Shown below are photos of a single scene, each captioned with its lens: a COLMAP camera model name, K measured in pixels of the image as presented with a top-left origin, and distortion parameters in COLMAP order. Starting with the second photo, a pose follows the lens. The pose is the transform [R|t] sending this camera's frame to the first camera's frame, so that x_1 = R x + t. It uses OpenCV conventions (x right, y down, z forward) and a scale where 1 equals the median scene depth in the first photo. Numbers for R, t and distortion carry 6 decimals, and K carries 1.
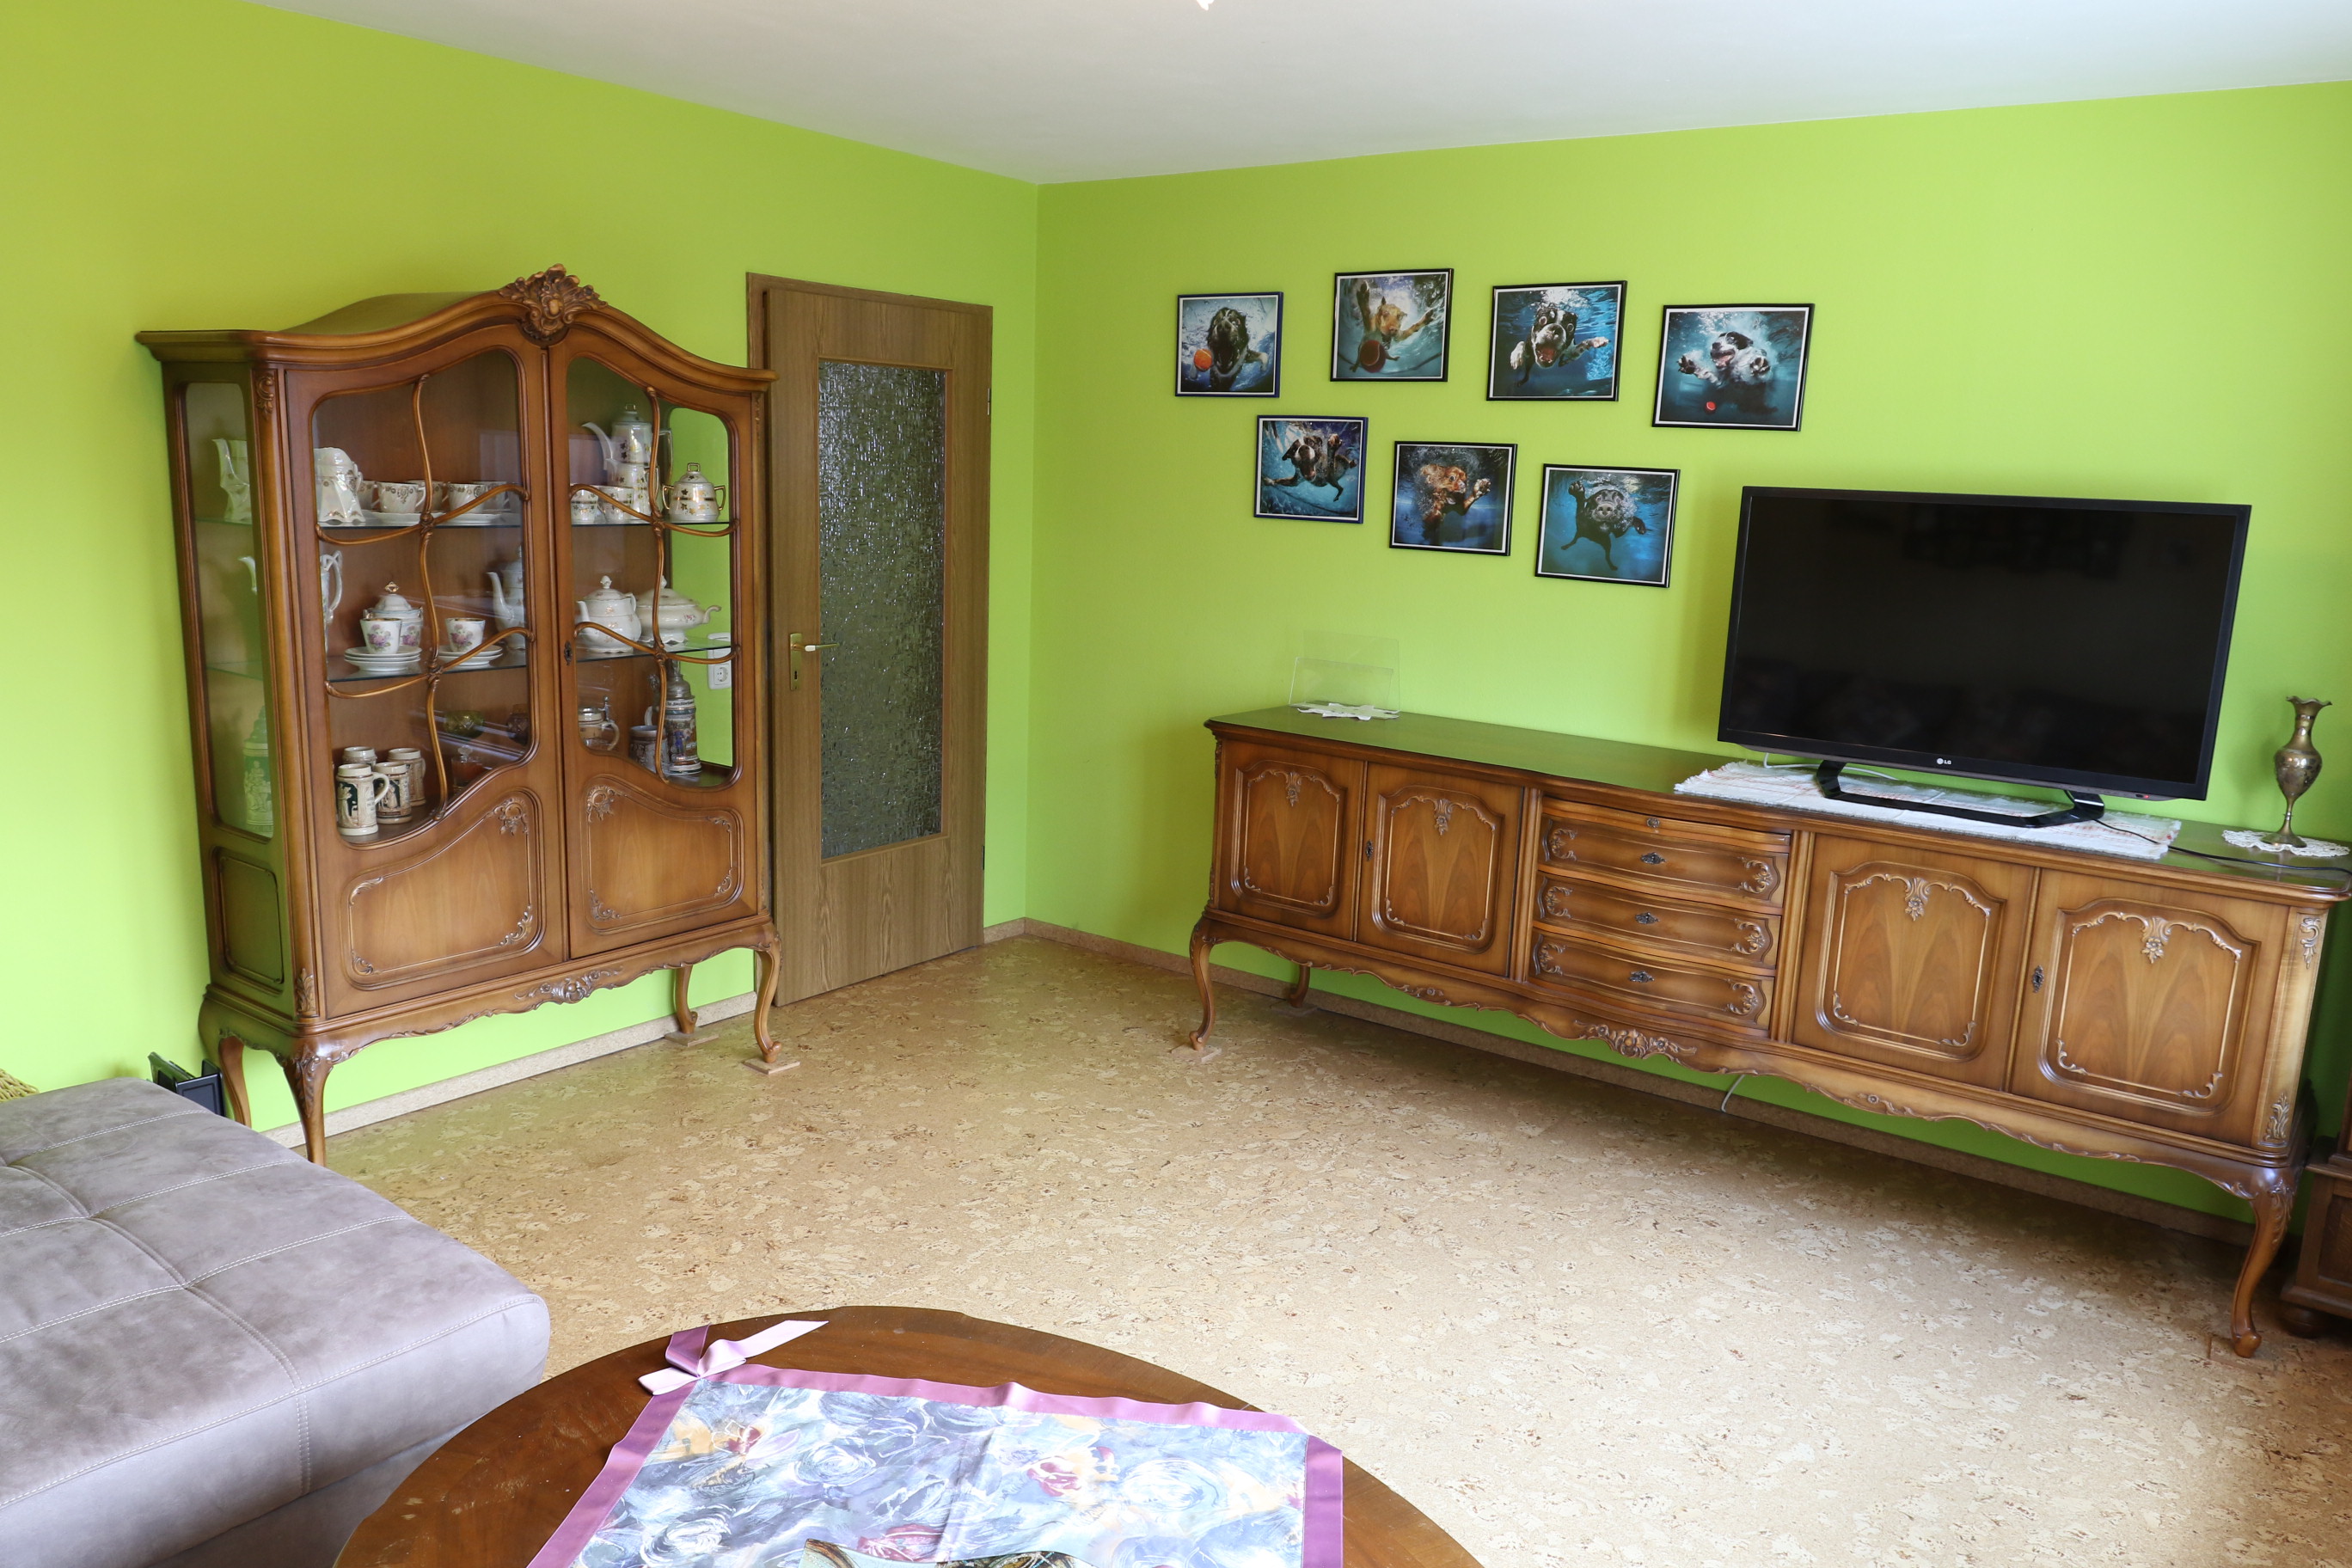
lens RADIAL K [[1694.7, 0, 1178.4], [0, 1694.7, 783.0], [0, 0, 1]] dist [-0.001920, -0.003694]
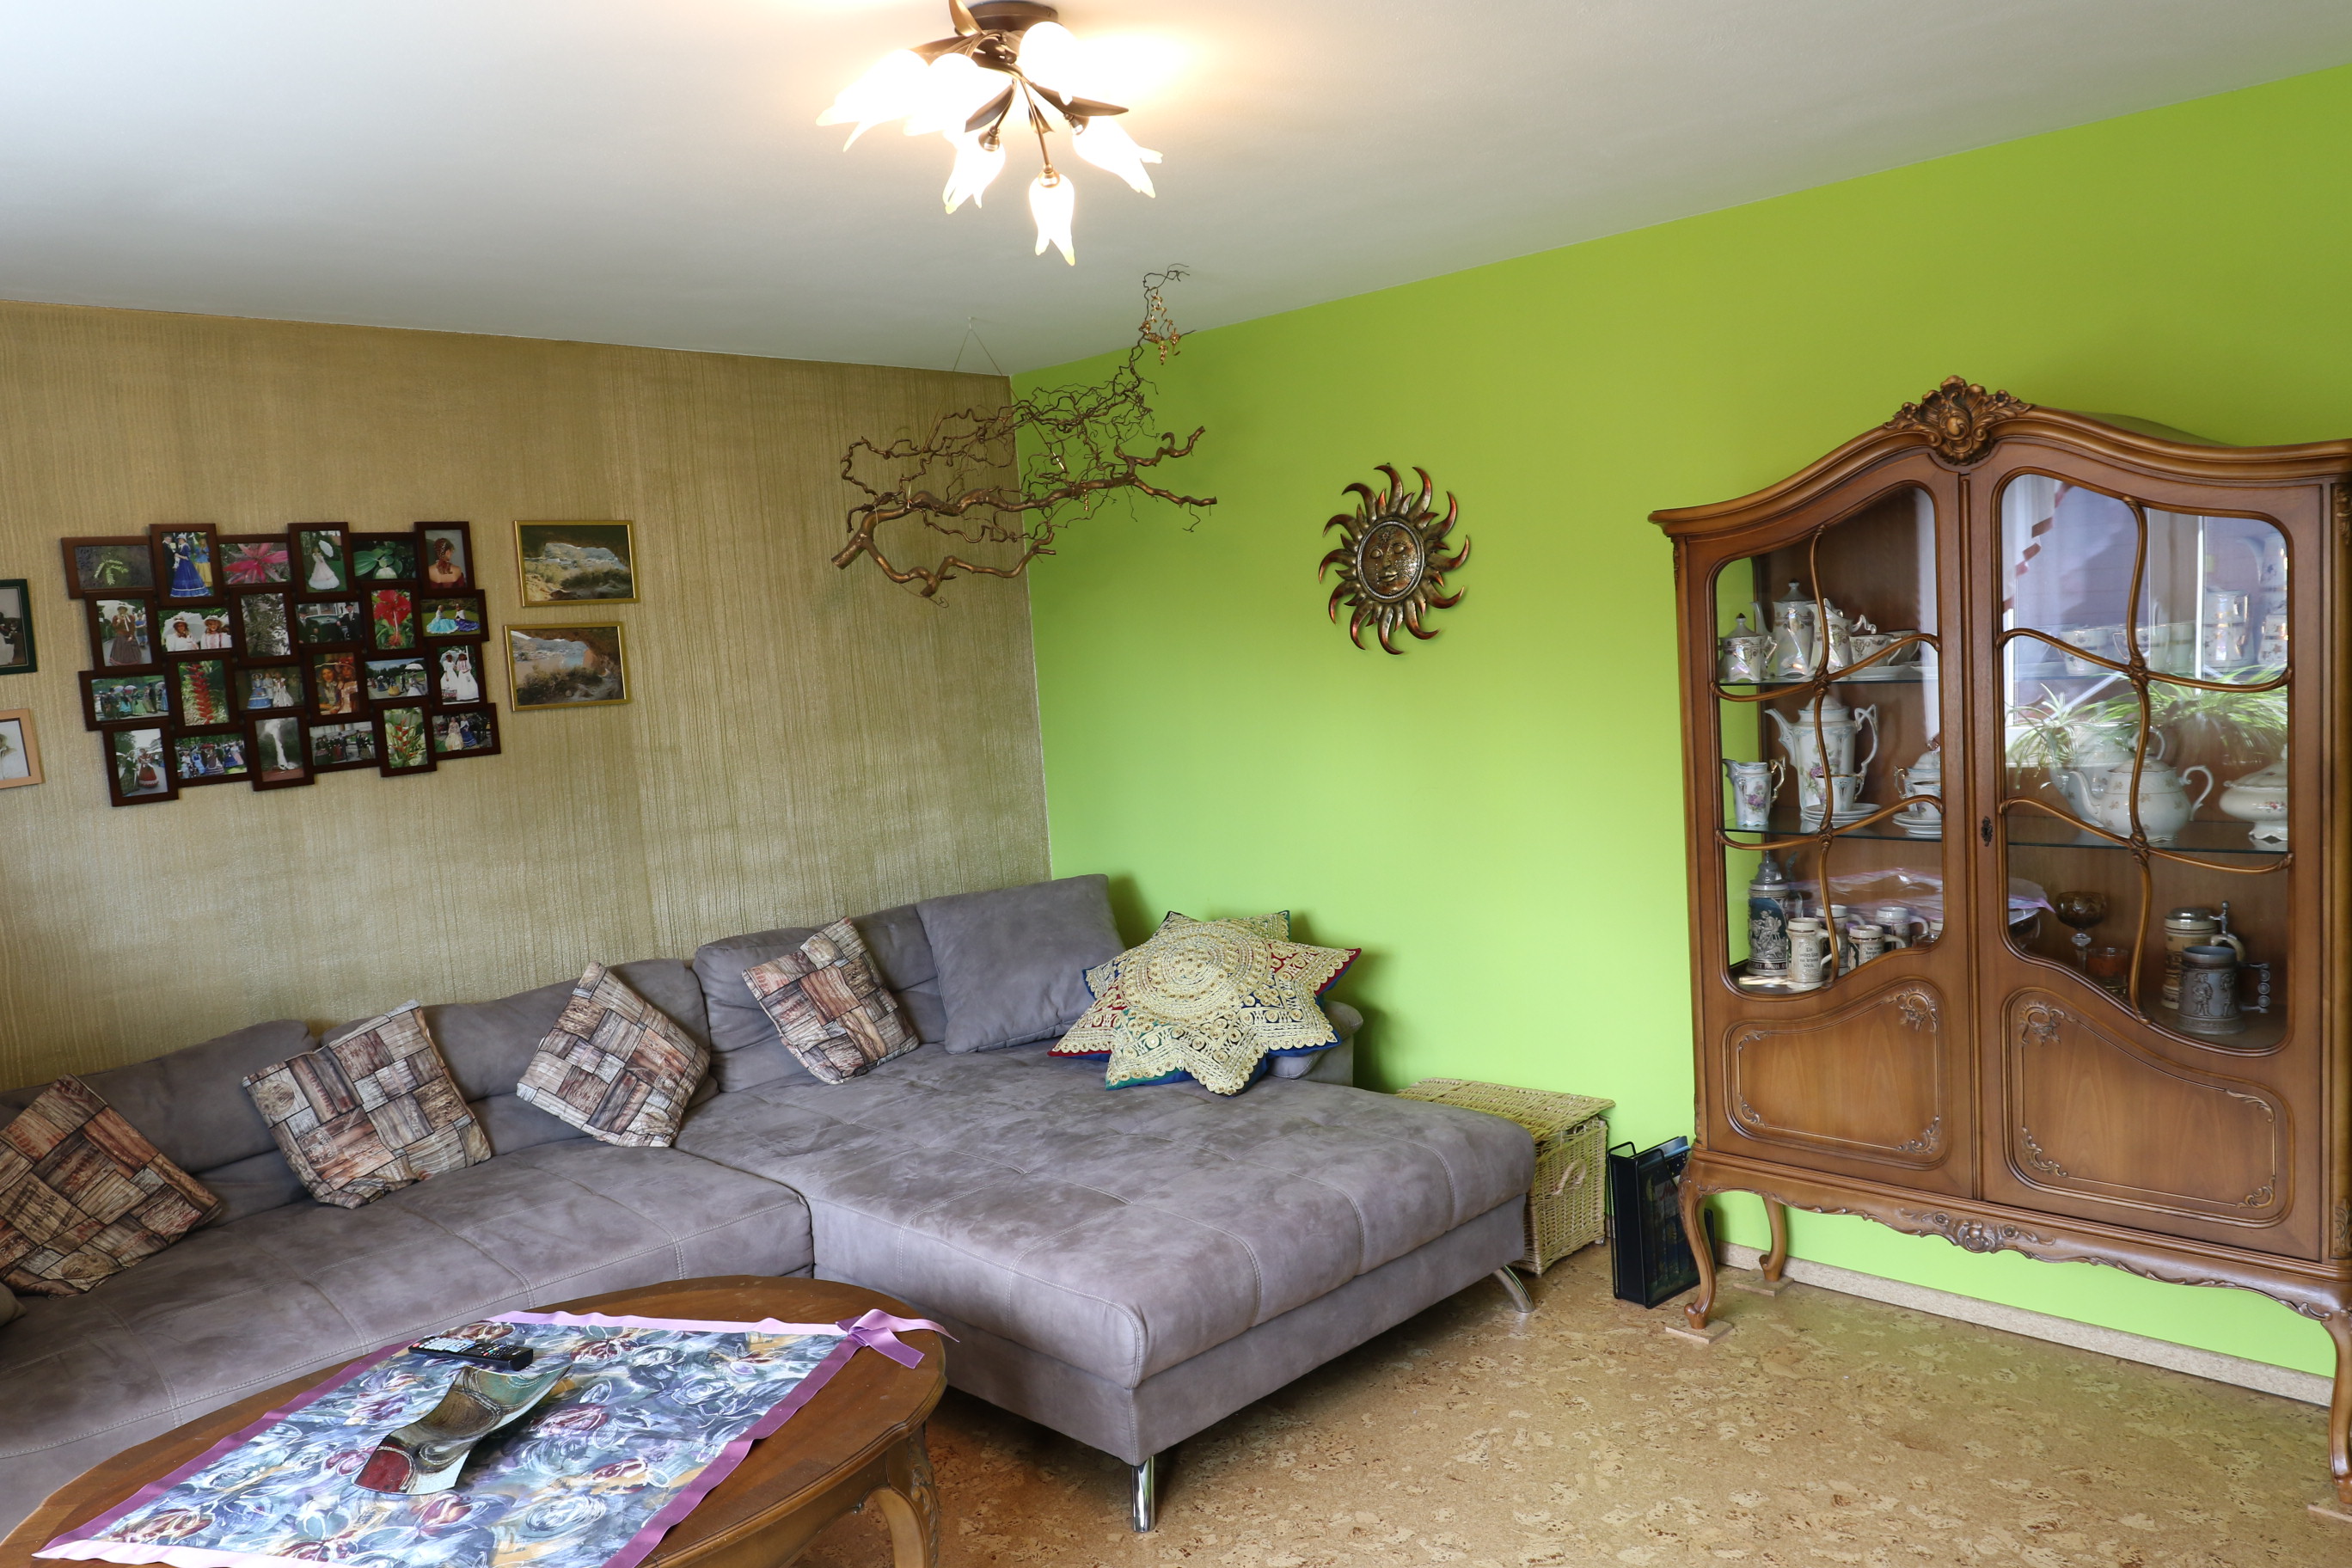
lens RADIAL K [[1694.7, 0, 1180.4], [0, 1694.7, 788.9], [0, 0, 1]] dist [-0.001920, -0.003694]
pose [[-0.129849, 0.072822, -0.988856, 0.546143], [-0.134187, 0.986834, 0.090294, -0.128039], [0.982412, 0.144416, -0.118367, 0.760138]]
